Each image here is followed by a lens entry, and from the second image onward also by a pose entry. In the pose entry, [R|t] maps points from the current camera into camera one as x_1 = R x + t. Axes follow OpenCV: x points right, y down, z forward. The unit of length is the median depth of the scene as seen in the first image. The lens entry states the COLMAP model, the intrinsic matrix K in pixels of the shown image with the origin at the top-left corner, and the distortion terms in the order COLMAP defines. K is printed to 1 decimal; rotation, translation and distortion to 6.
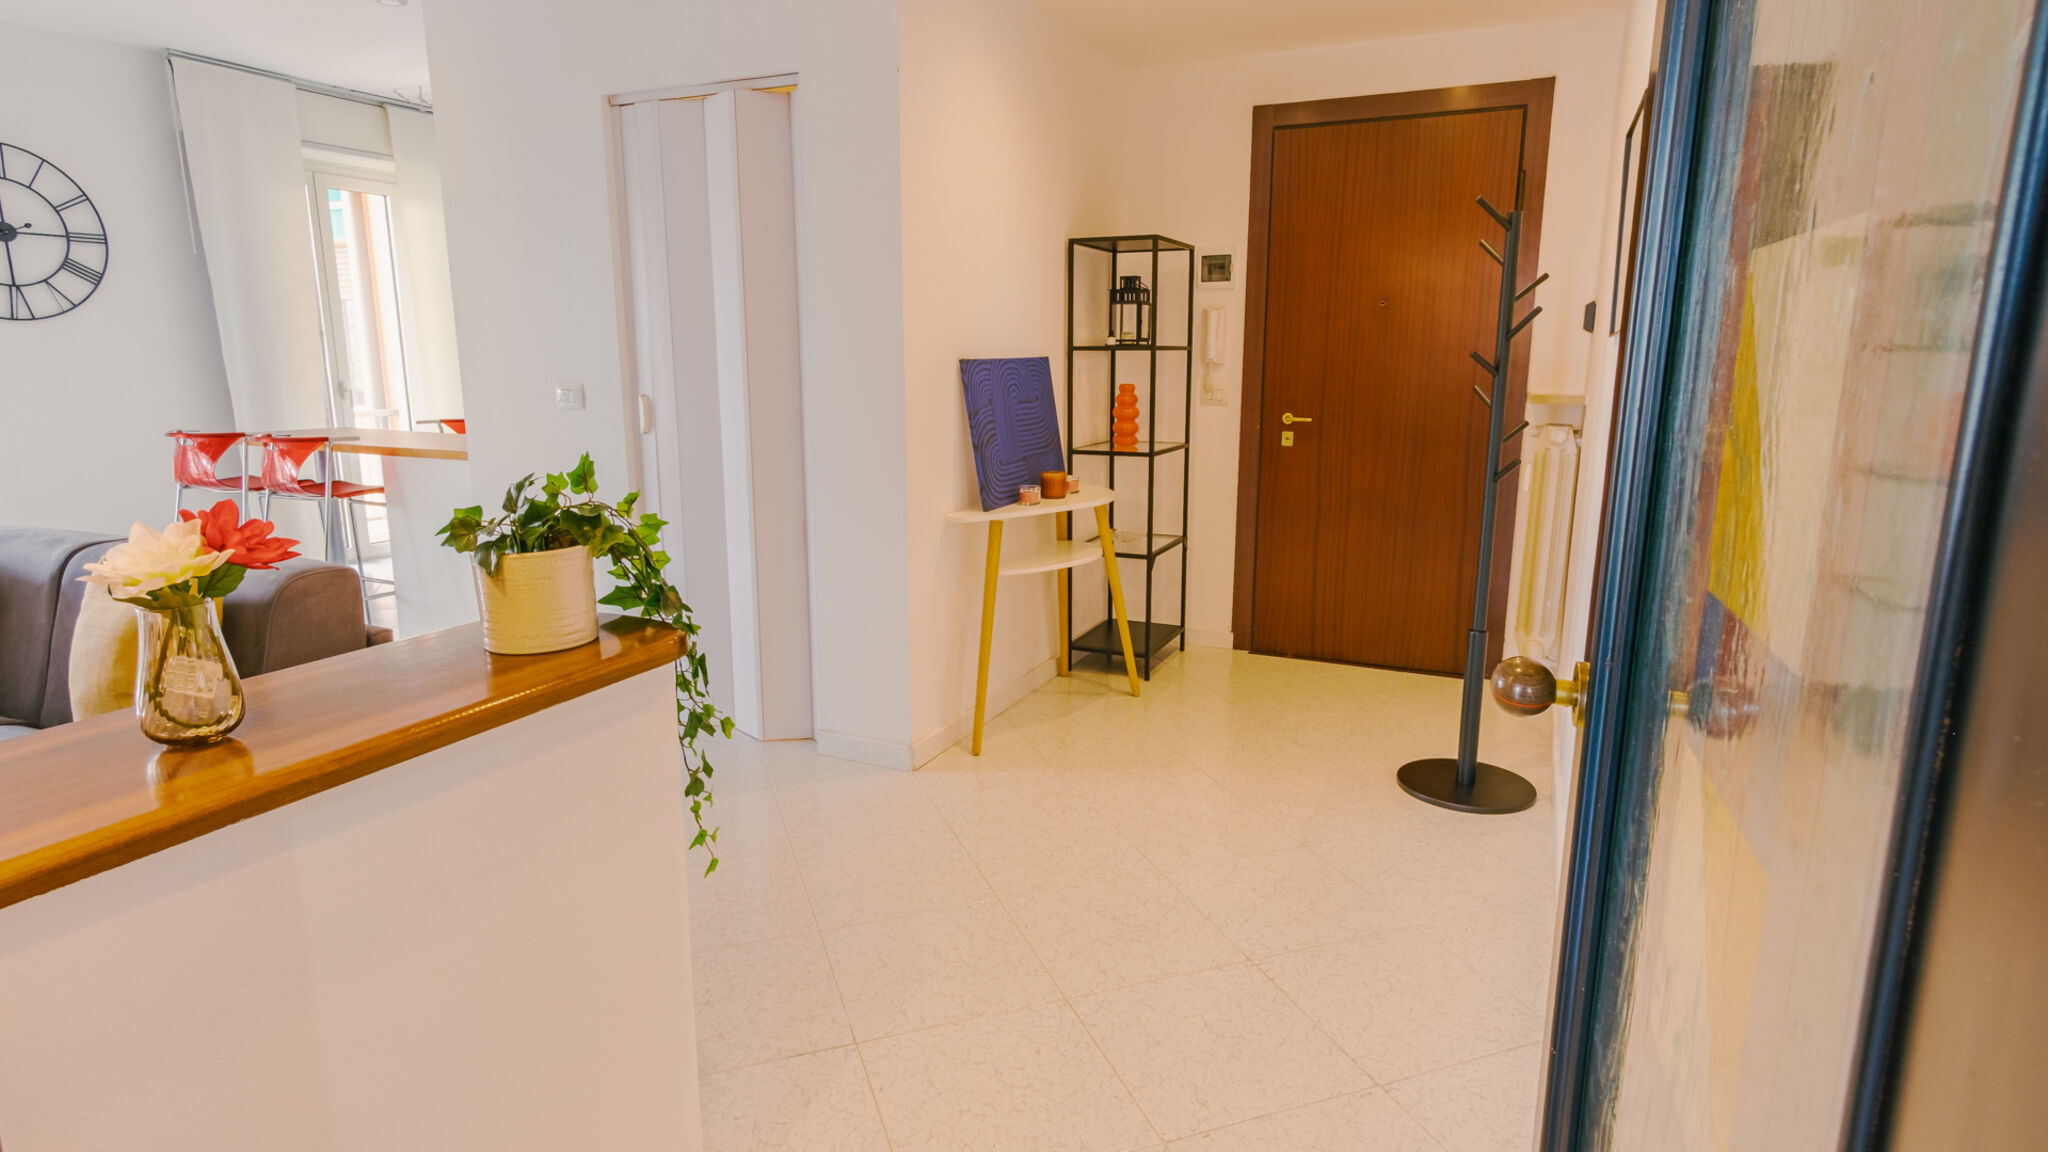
lens RADIAL K [[1091.1, 0, 1039.7], [0, 1091.1, 579.6], [0, 0, 1]] dist [0.000400, 0.000561]
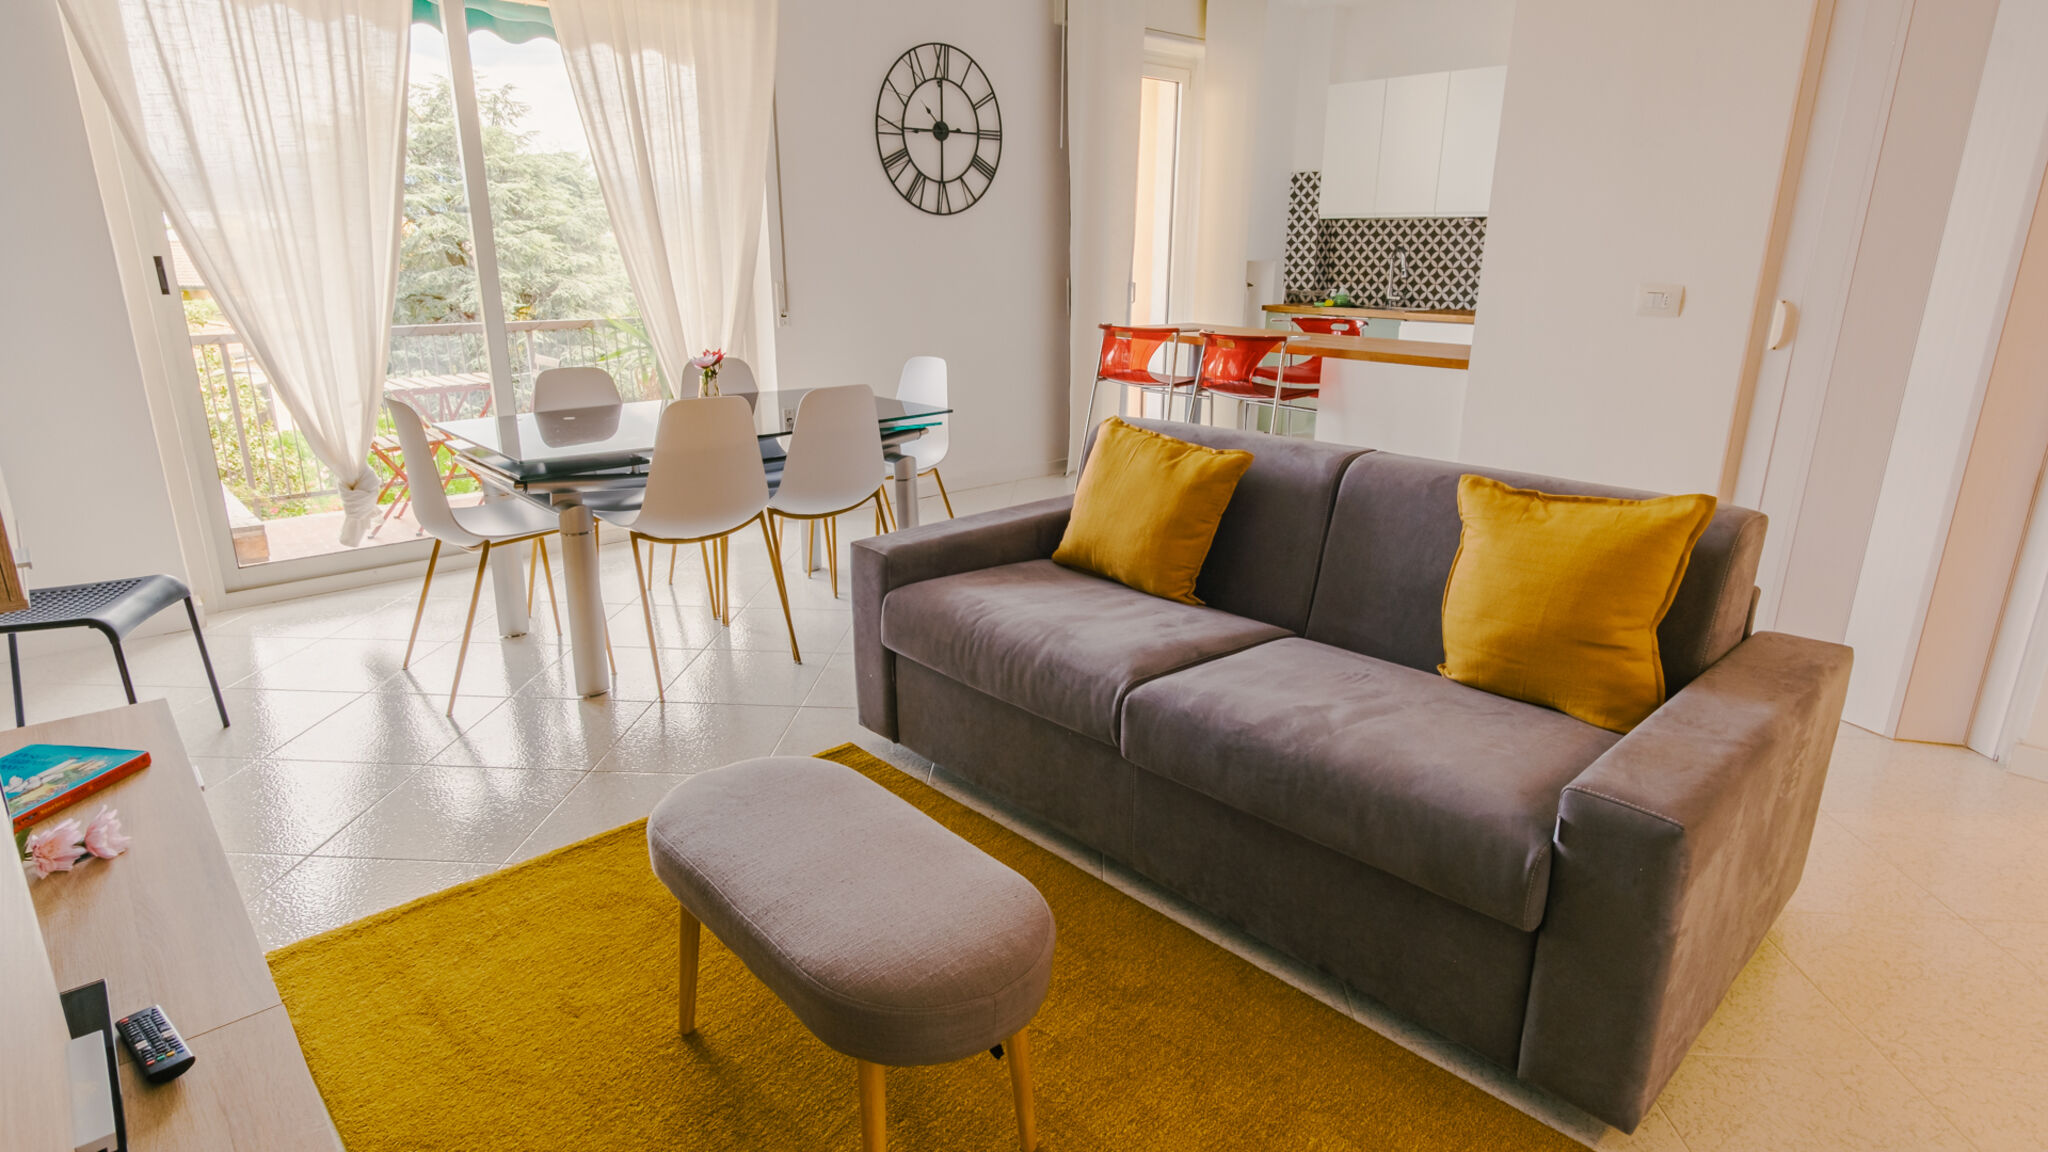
lens RADIAL K [[1091.1, 0, 1039.7], [0, 1091.1, 579.6], [0, 0, 1]] dist [0.000400, 0.000561]
pose [[0.923102, 0.115825, -0.366698, -0.393812], [-0.080259, 0.990591, 0.110847, -0.005684], [0.376087, -0.072893, 0.923713, 0.005712]]
